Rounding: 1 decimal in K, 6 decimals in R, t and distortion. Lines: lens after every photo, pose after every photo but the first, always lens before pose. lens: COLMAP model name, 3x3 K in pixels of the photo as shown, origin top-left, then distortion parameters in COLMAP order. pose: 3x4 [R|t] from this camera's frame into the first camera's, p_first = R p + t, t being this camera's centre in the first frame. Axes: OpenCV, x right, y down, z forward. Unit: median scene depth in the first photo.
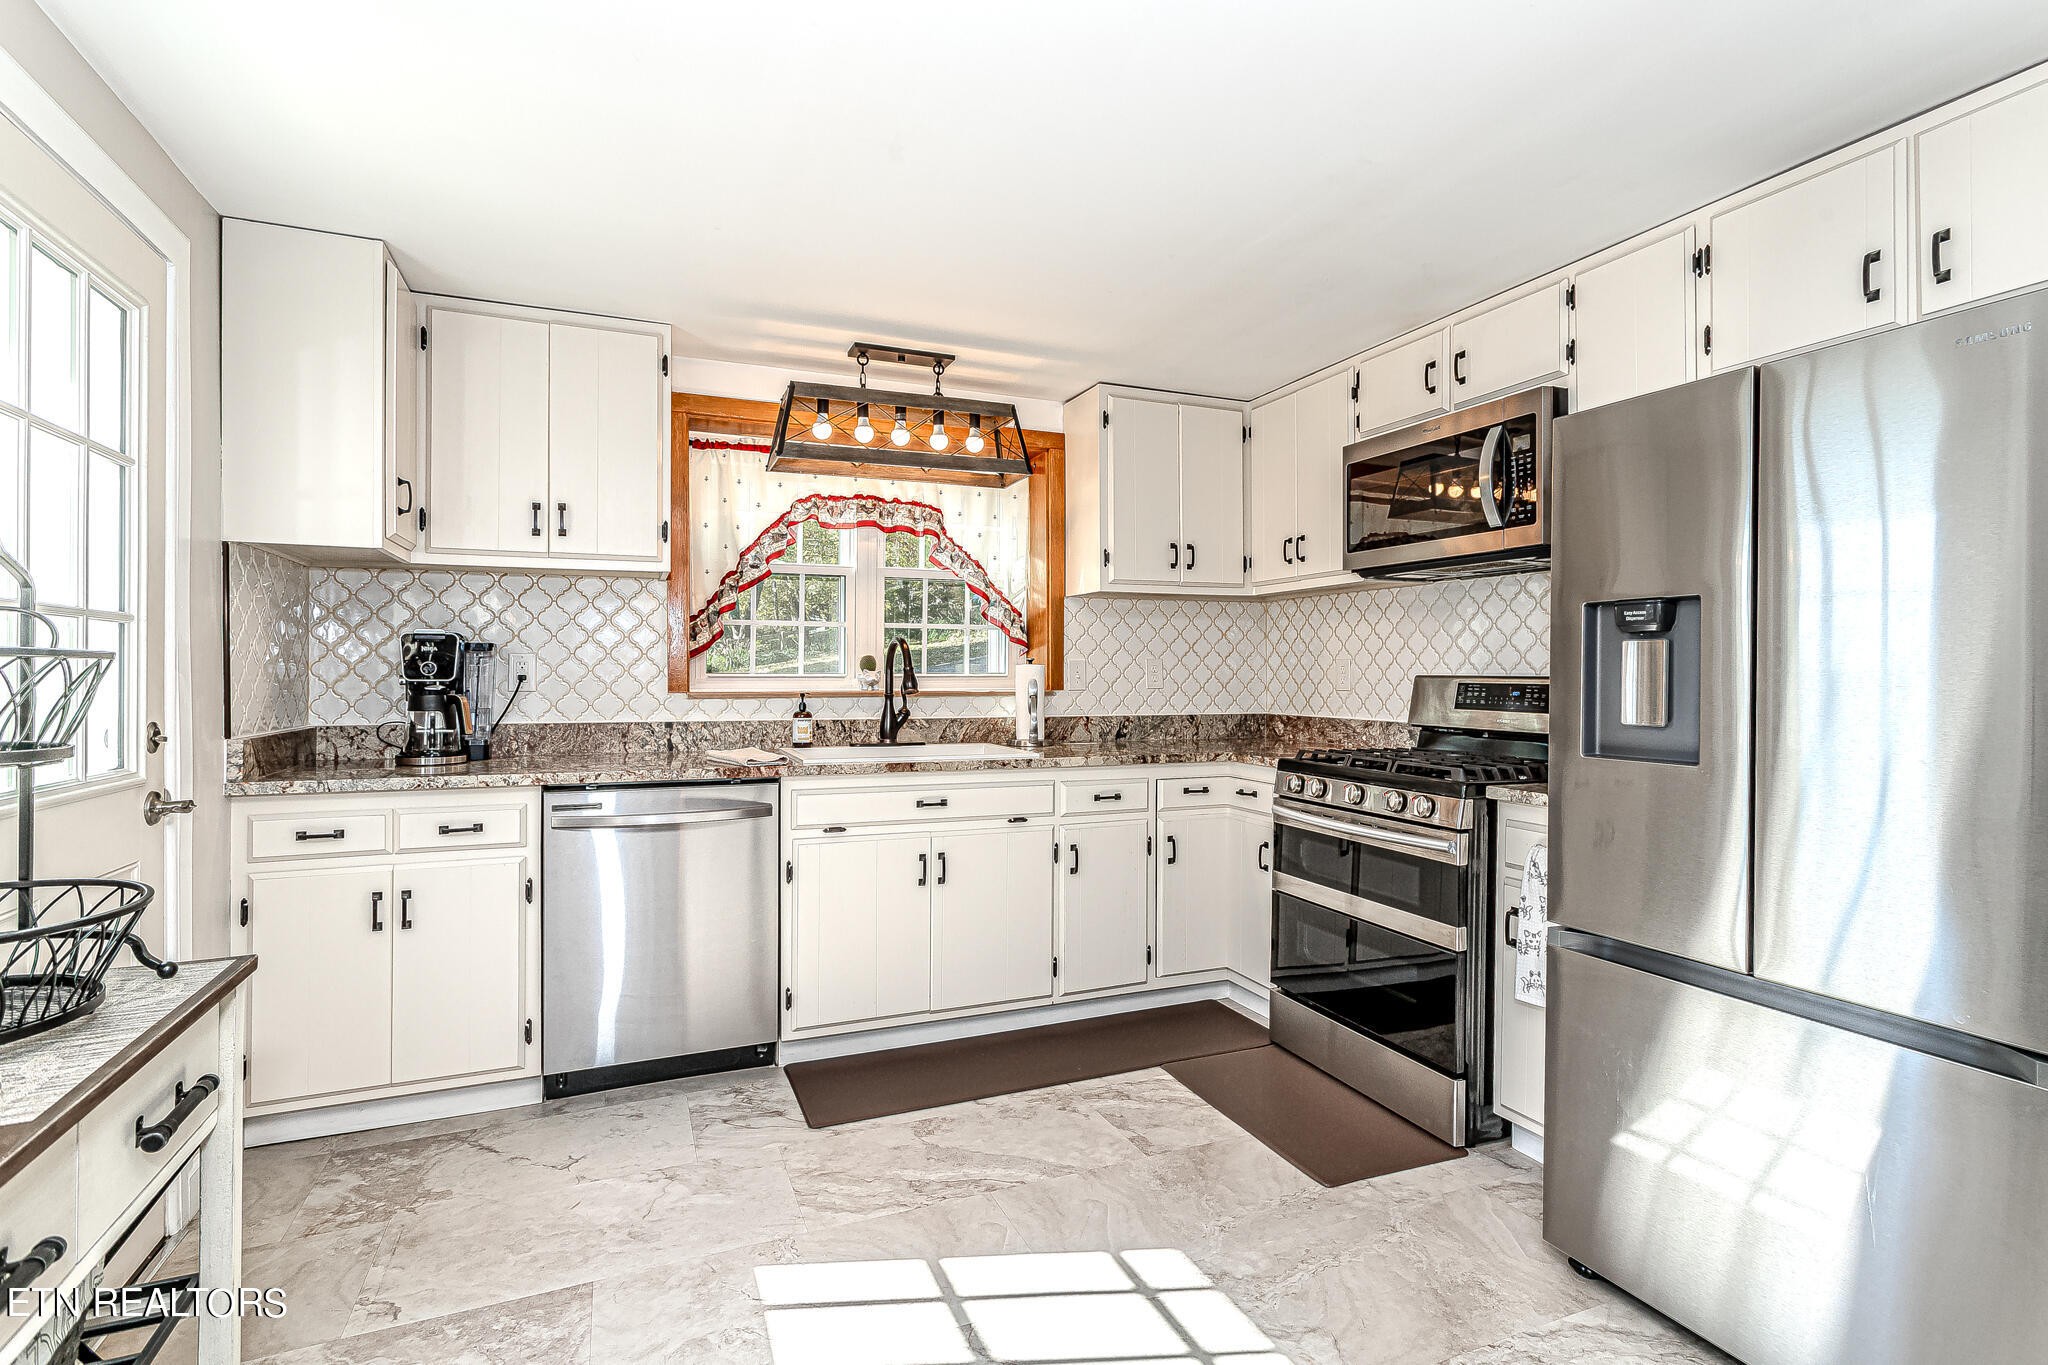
lens RADIAL K [[944.1, 0, 1037.0], [0, 944.1, 675.8], [0, 0, 1]] dist [-0.009653, 0.001879]
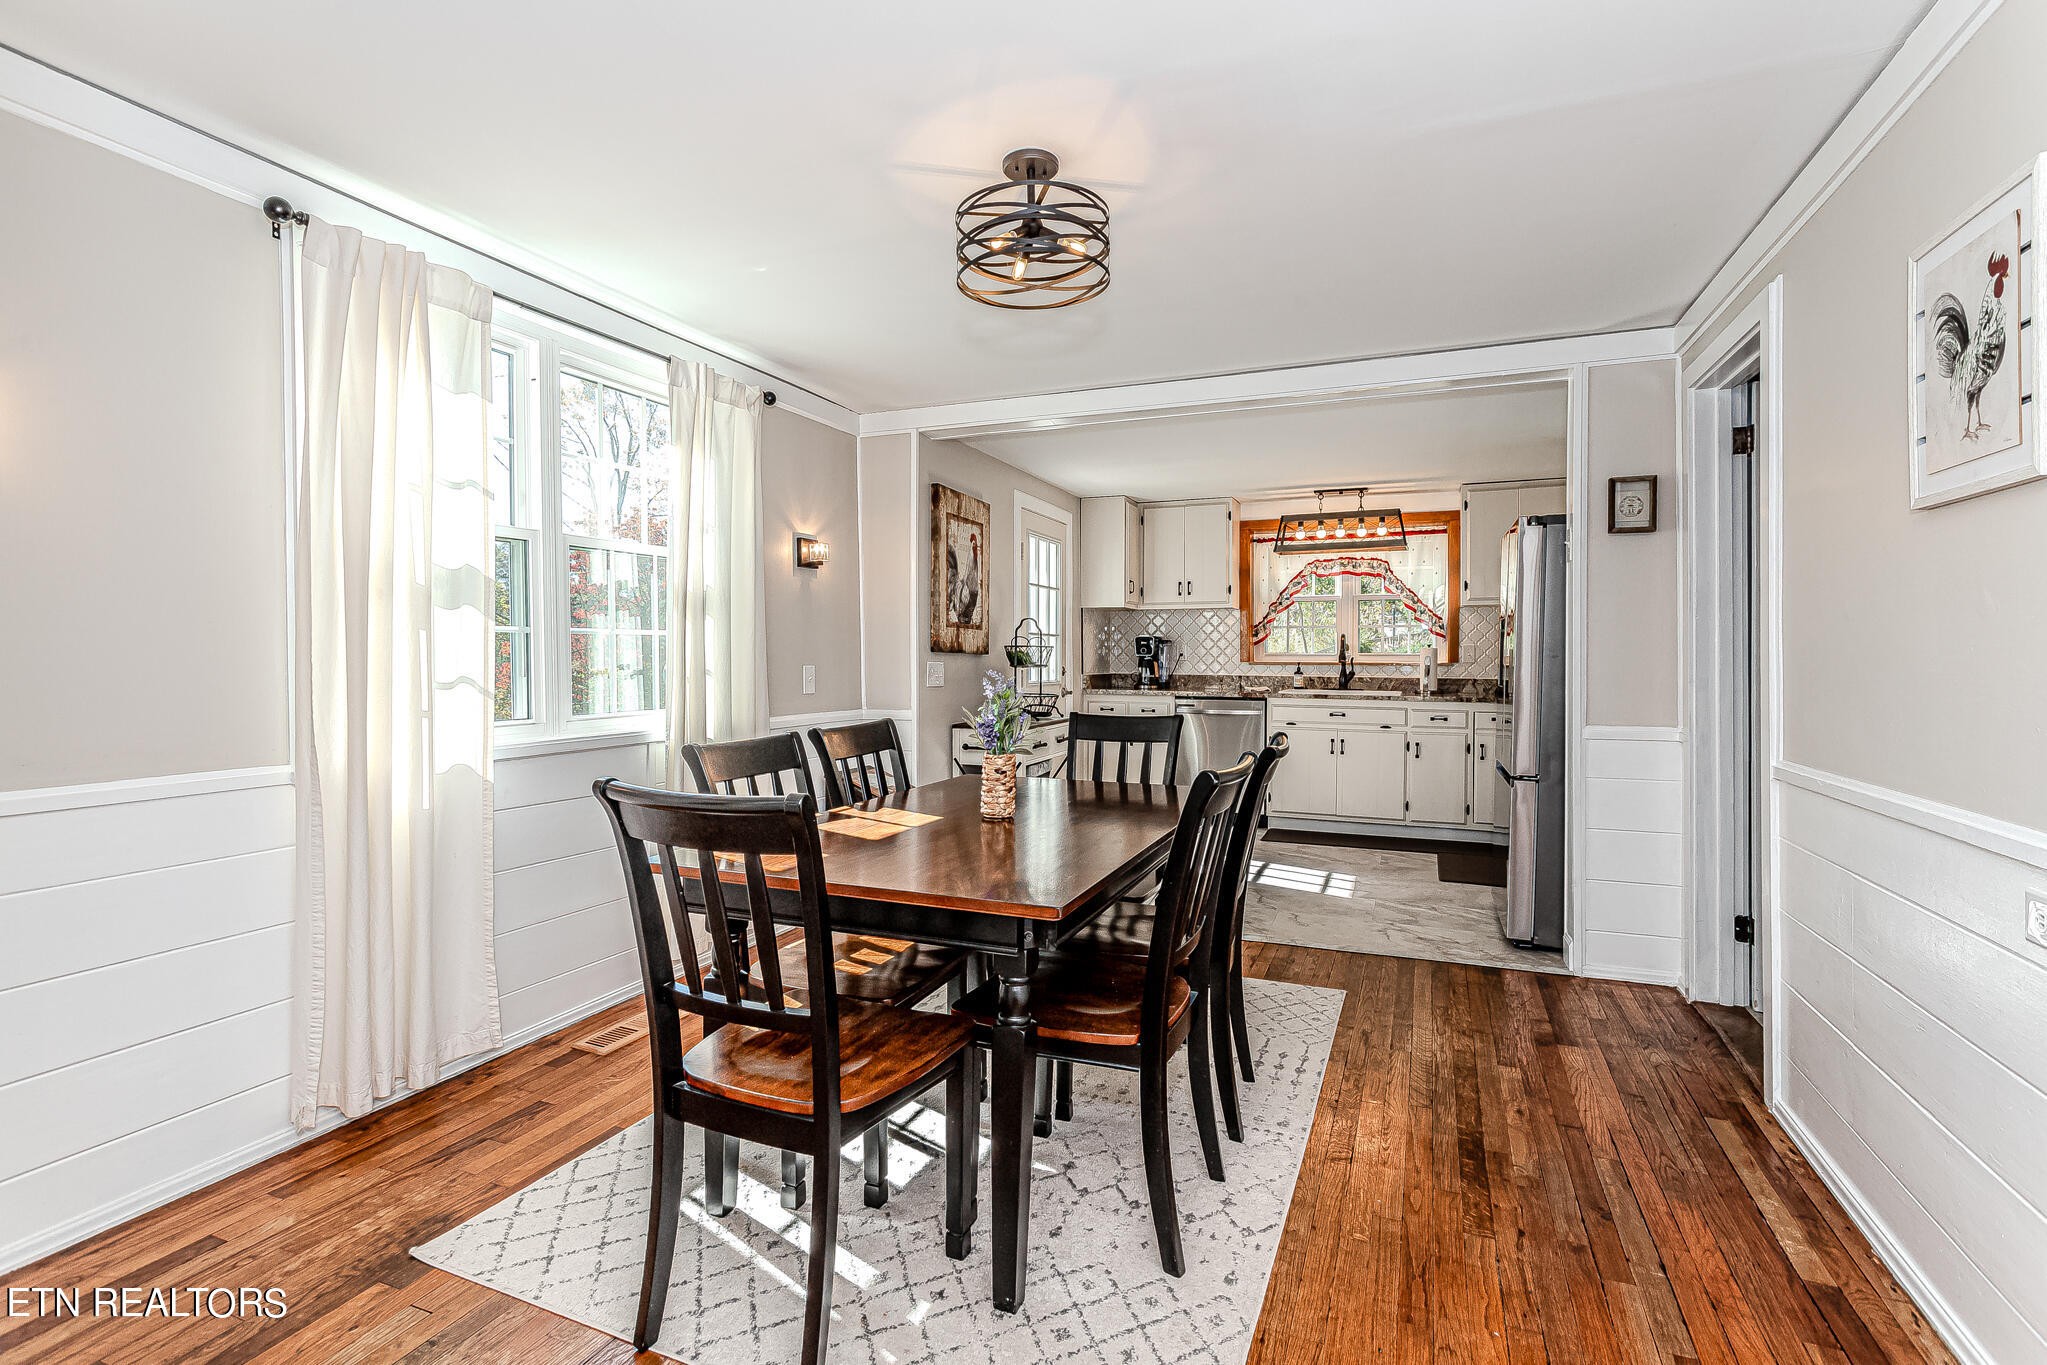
lens RADIAL K [[943.7, 0, 1042.9], [0, 943.7, 668.8], [0, 0, 1]] dist [-0.009653, 0.001879]
pose [[0.704703, 0.010254, -0.709429, 0.890458], [-0.004358, 0.999939, 0.010124, 0.015246], [0.709490, -0.004043, 0.704704, -0.908453]]
